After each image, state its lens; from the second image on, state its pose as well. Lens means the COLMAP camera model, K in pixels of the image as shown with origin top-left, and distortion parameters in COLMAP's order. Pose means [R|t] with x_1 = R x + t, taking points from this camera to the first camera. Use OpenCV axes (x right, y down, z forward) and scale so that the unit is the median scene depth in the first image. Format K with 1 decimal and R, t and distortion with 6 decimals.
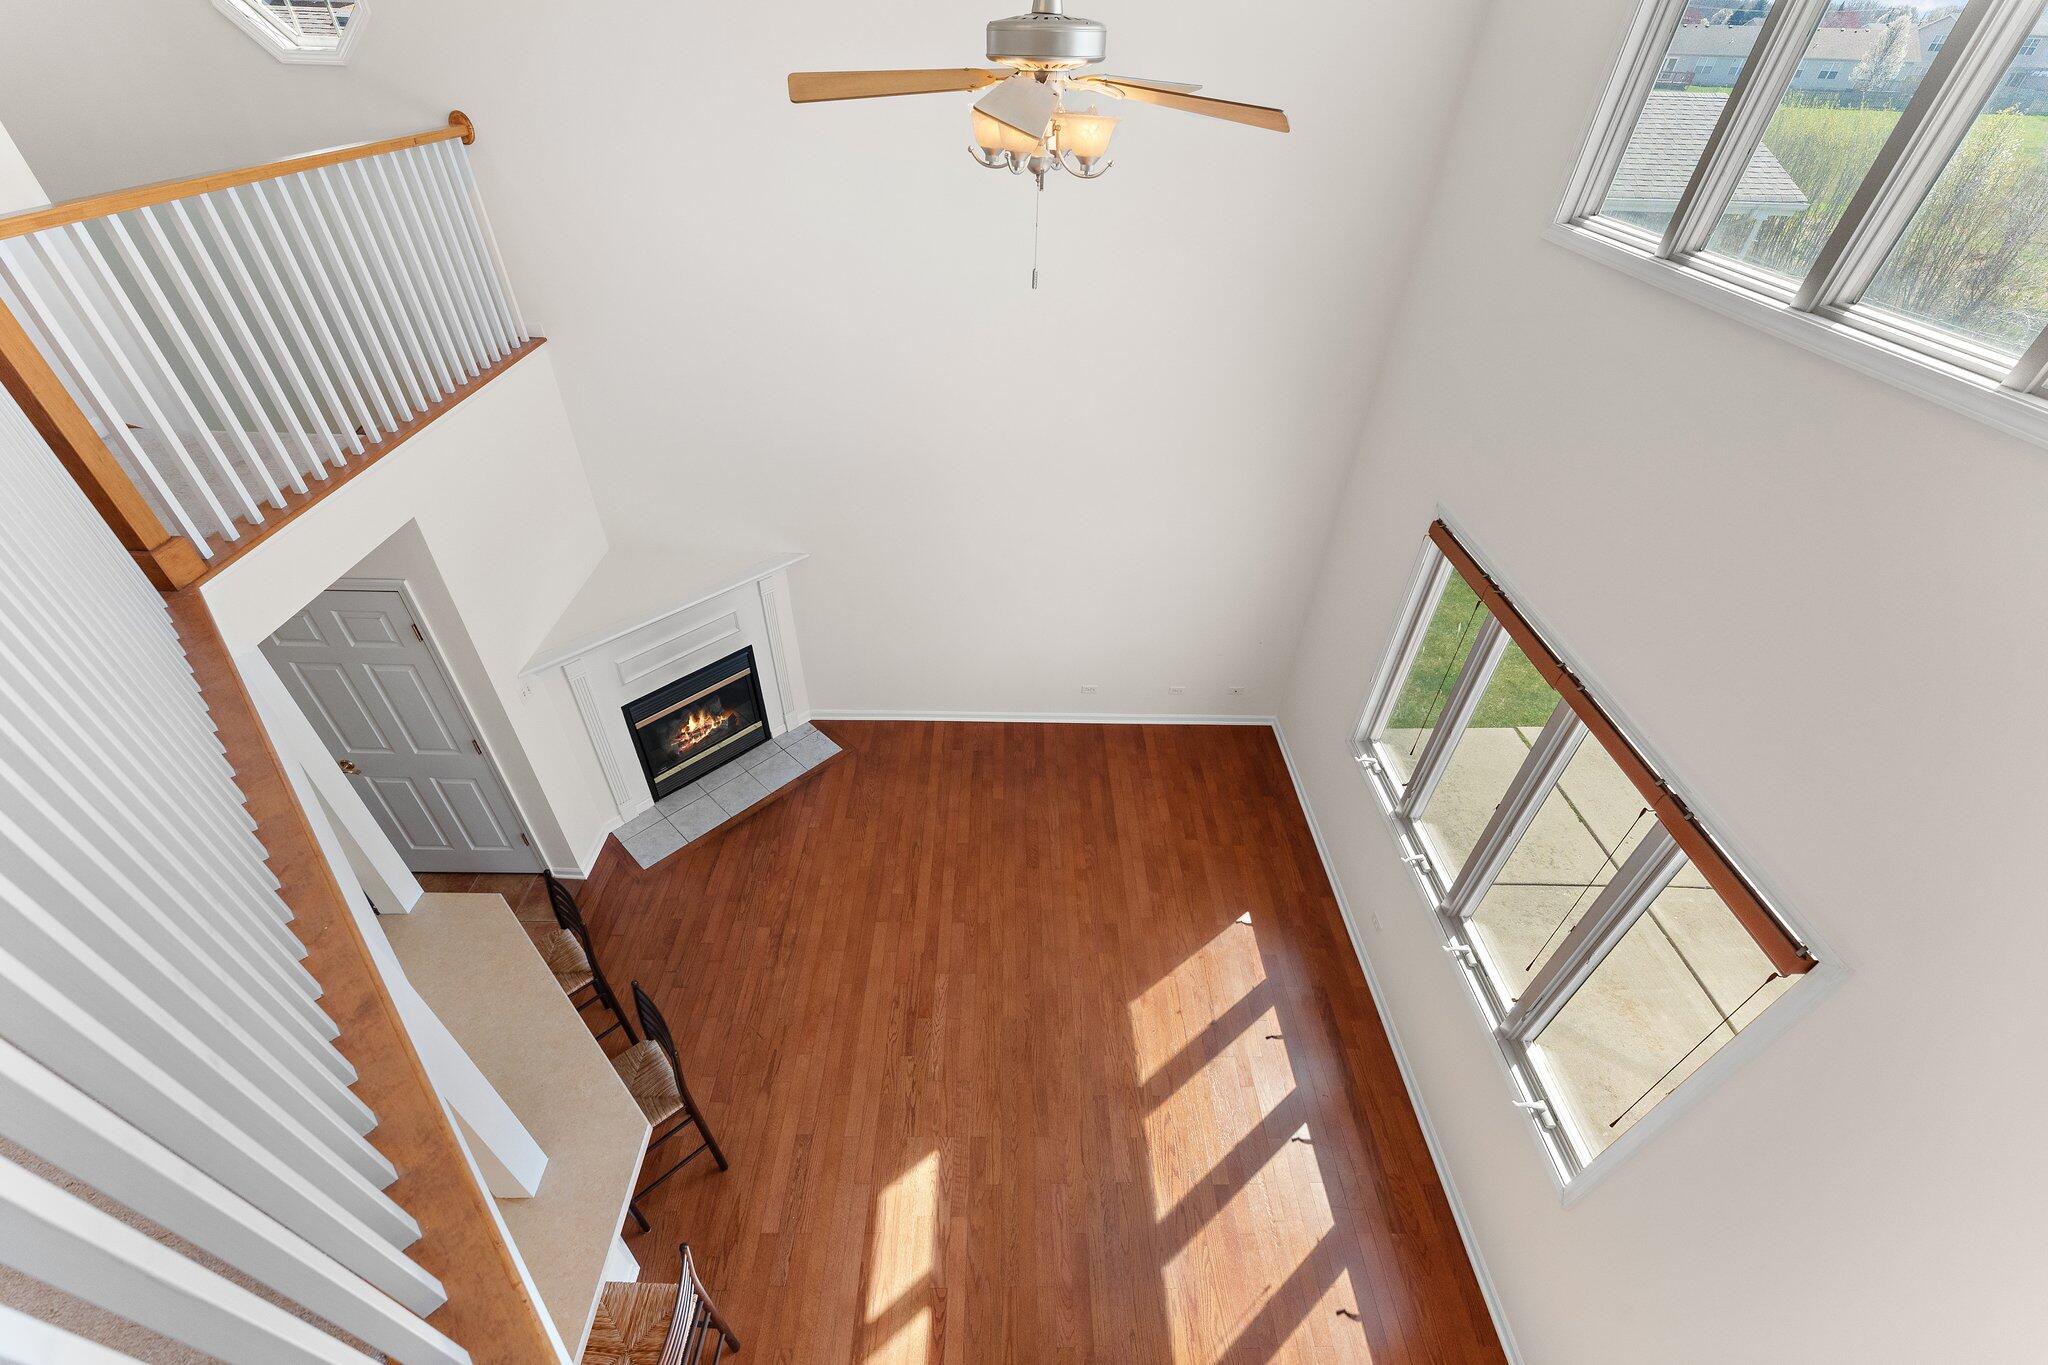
lens RADIAL K [[822.8, 0, 1011.5], [0, 822.8, 679.0], [0, 0, 1]] dist [-0.006447, -0.000326]
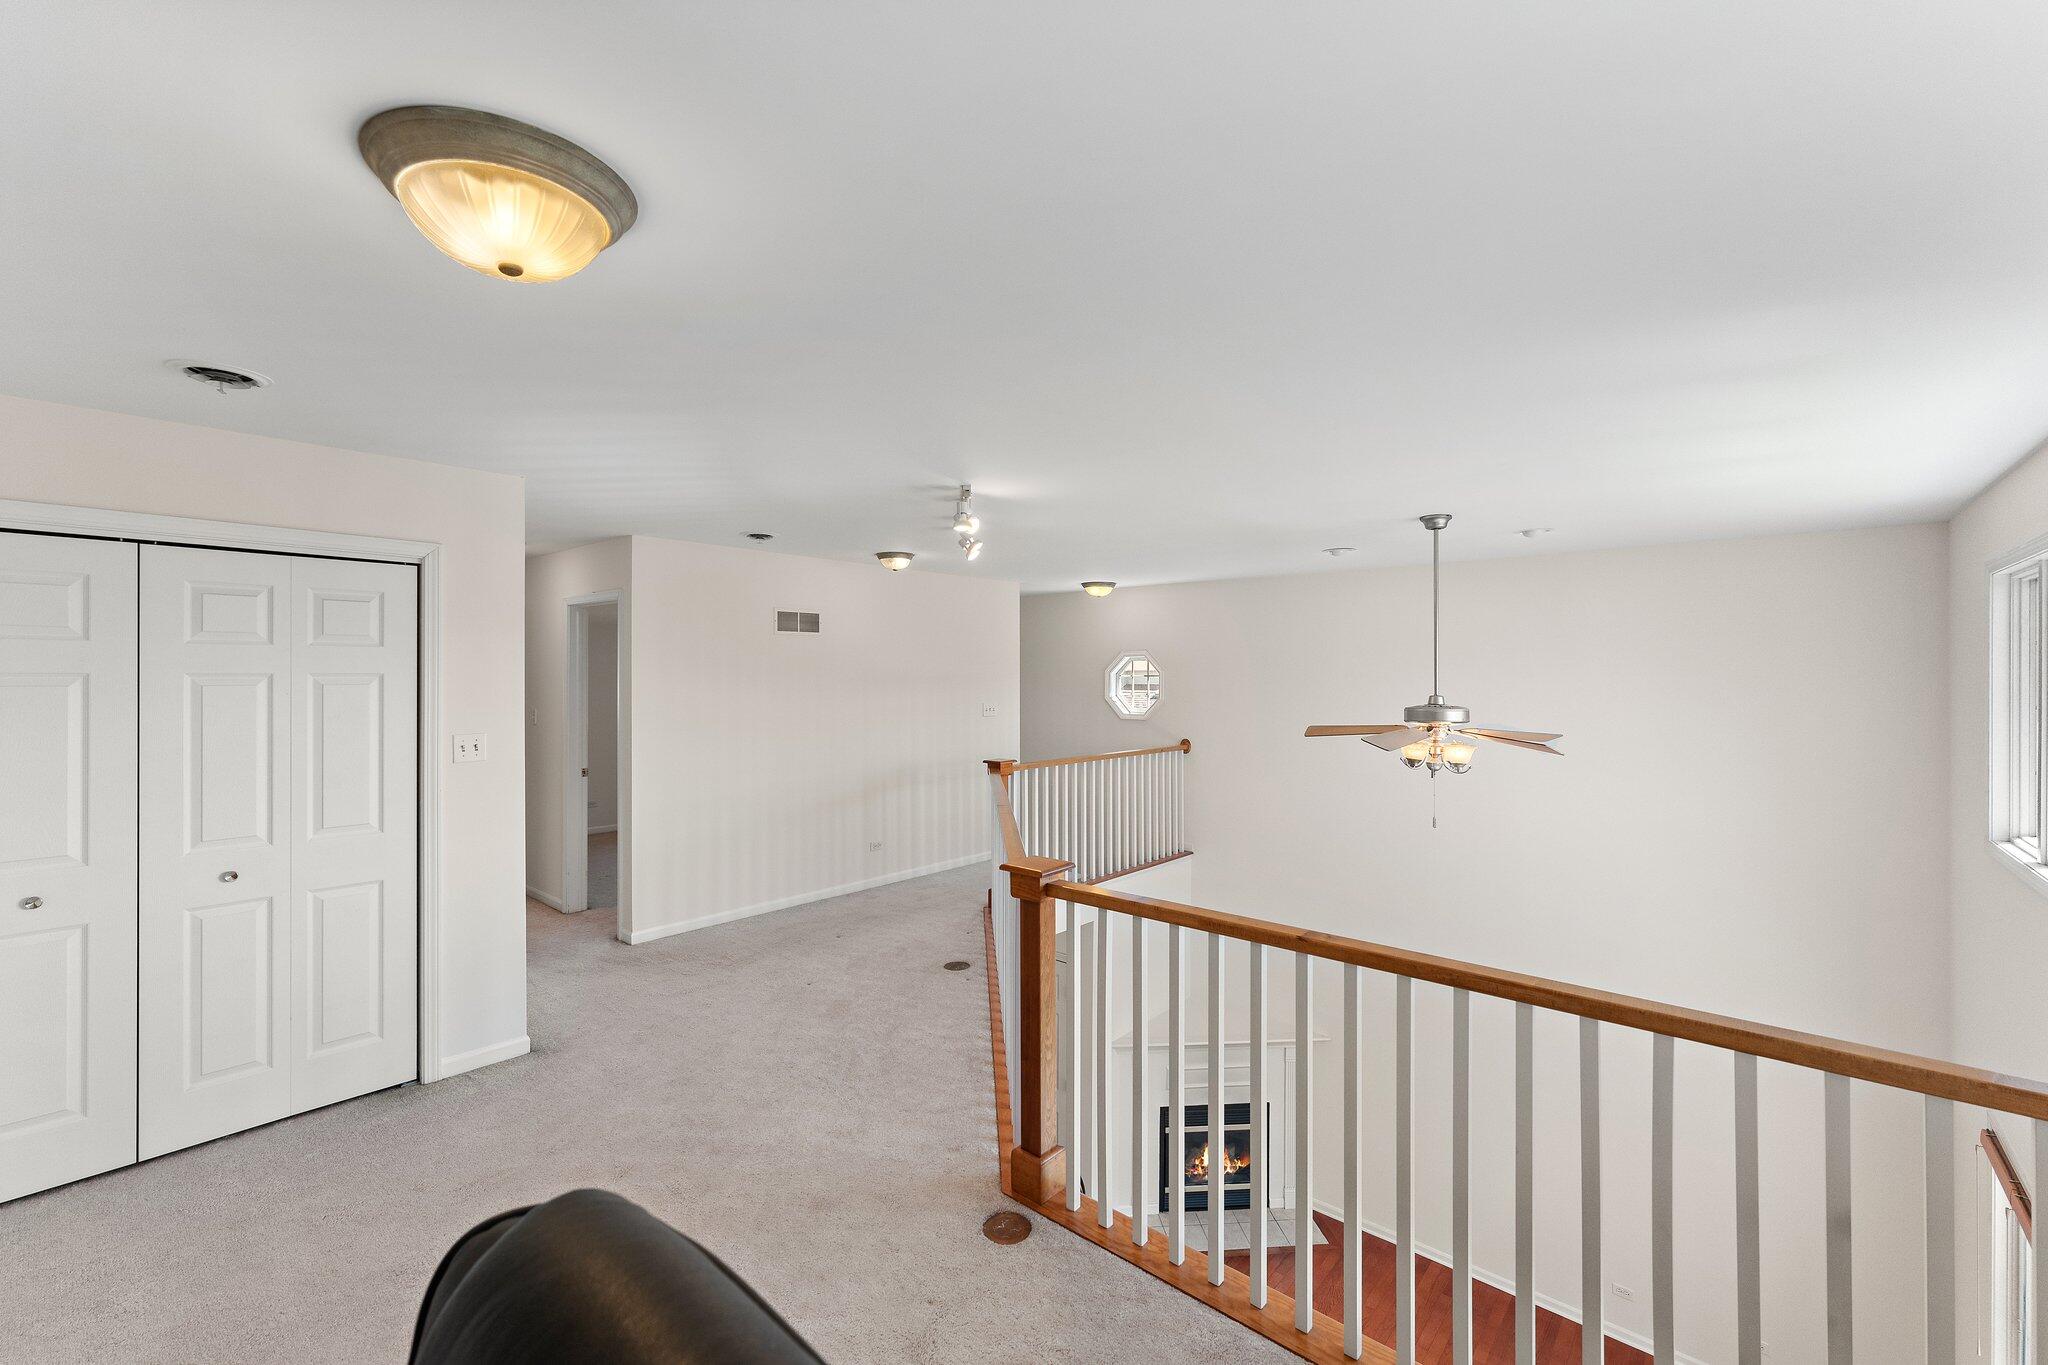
lens RADIAL K [[822.8, 0, 1027.4], [0, 822.8, 682.4], [0, 0, 1]] dist [-0.006447, -0.000326]
pose [[0.747190, -0.022855, -0.664217, 0.318479], [-0.404463, 0.777393, -0.481737, 0.274902], [0.527368, 0.628600, 0.571616, -0.373931]]
